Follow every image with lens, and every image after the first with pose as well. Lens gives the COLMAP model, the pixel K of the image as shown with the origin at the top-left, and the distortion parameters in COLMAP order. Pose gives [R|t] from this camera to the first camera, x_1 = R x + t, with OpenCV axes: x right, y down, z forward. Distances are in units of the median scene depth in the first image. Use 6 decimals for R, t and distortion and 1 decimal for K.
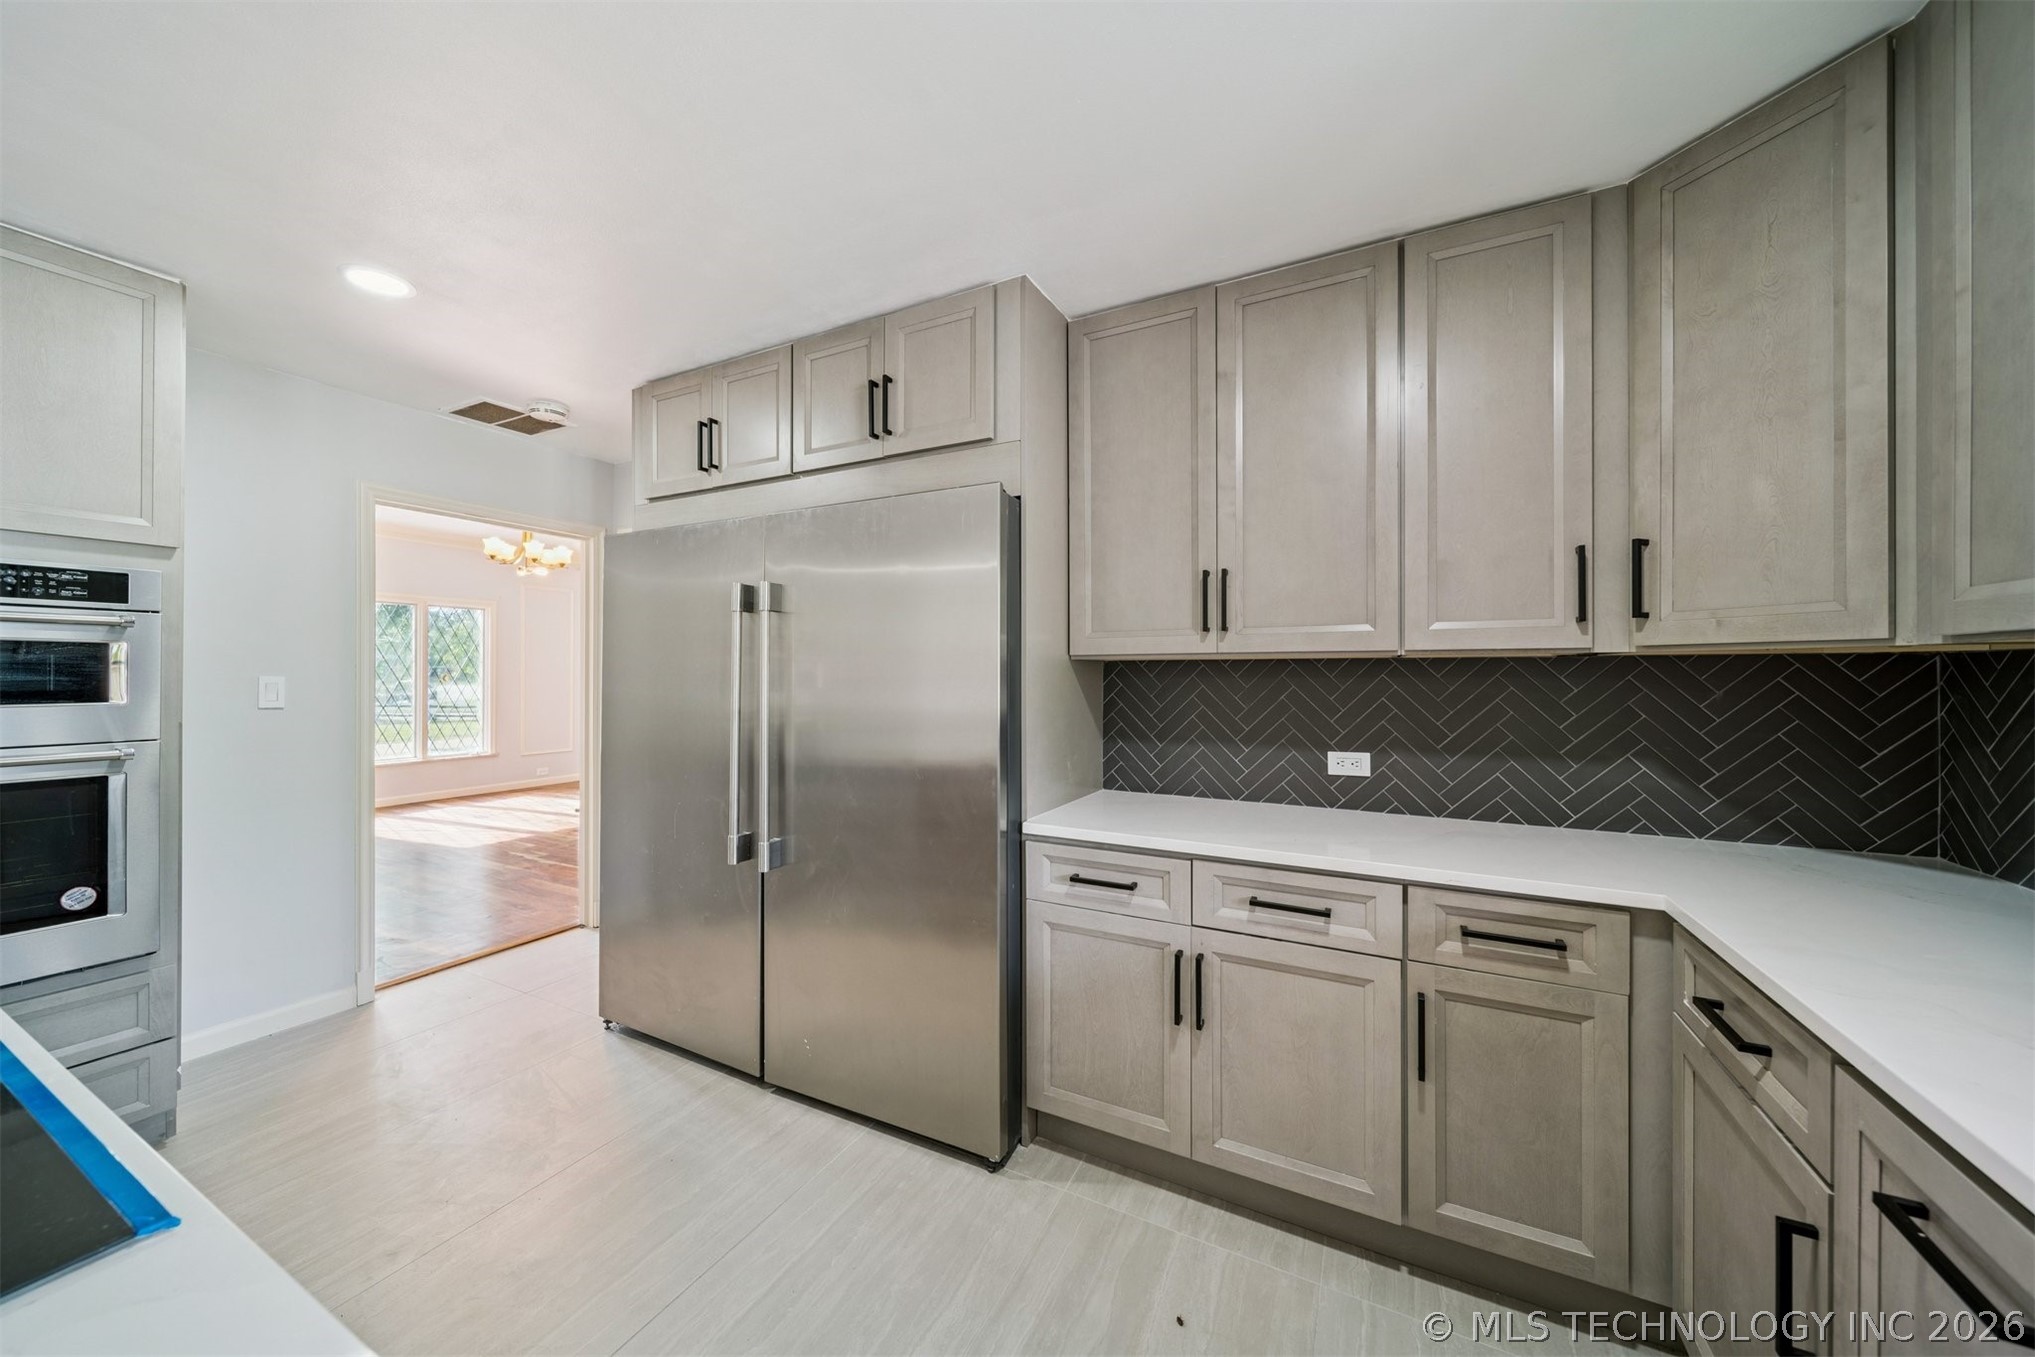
lens RADIAL K [[714.7, 0, 1002.9], [0, 714.7, 666.7], [0, 0, 1]] dist [0.000007, -0.000364]
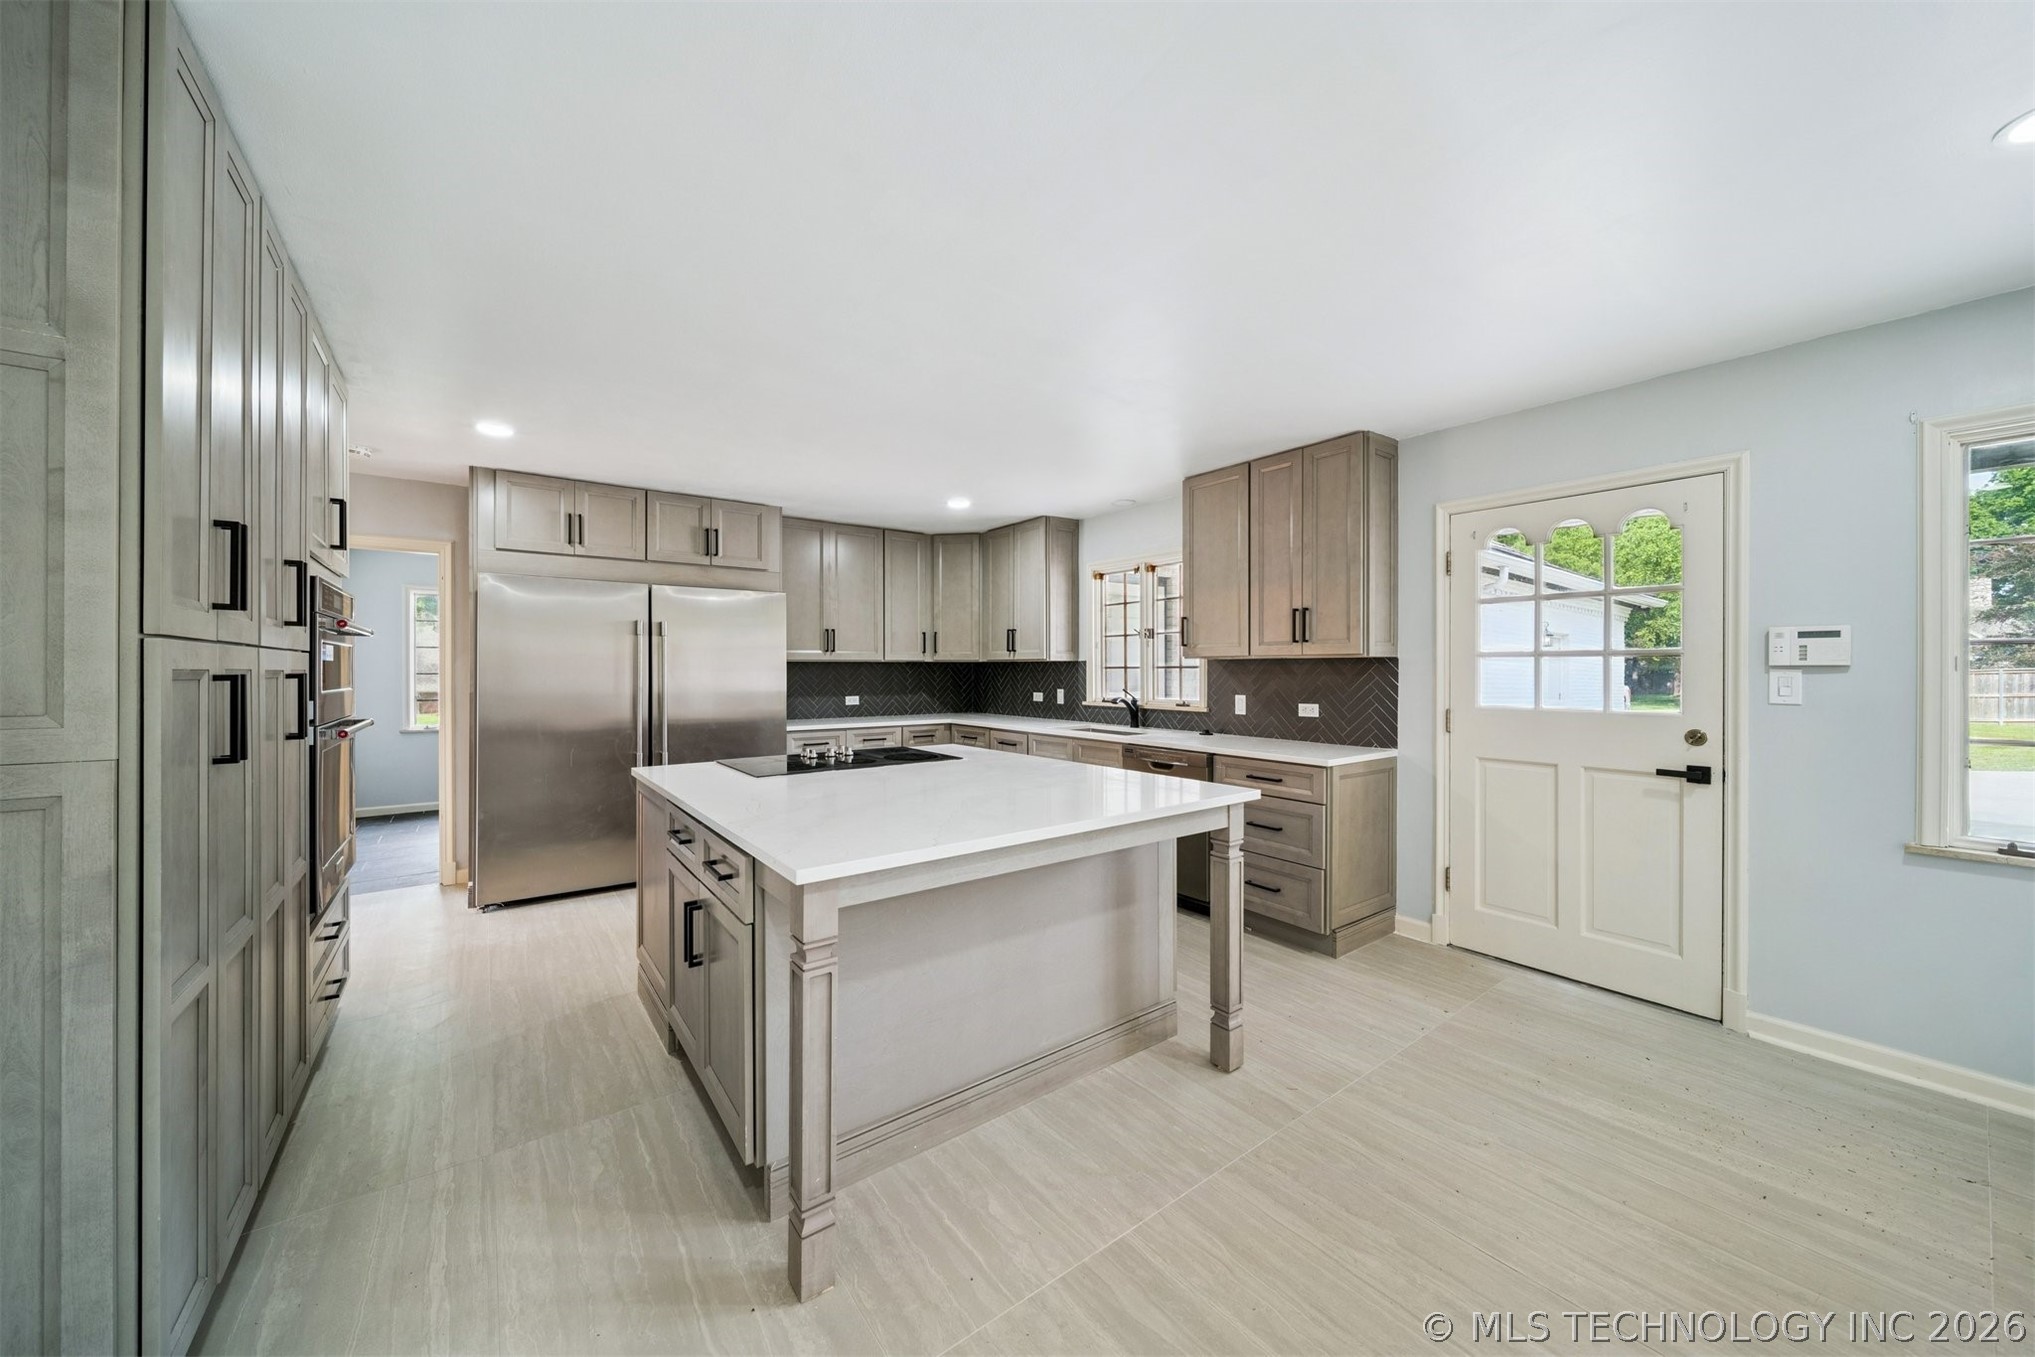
lens RADIAL K [[714.7, 0, 1002.9], [0, 714.7, 666.7], [0, 0, 1]] dist [0.000007, -0.000364]
pose [[0.442498, 0.000156, 0.896769, -1.983650], [-0.006078, 0.999978, 0.002825, -0.005984], [-0.896749, -0.006700, 0.442489, -0.844910]]
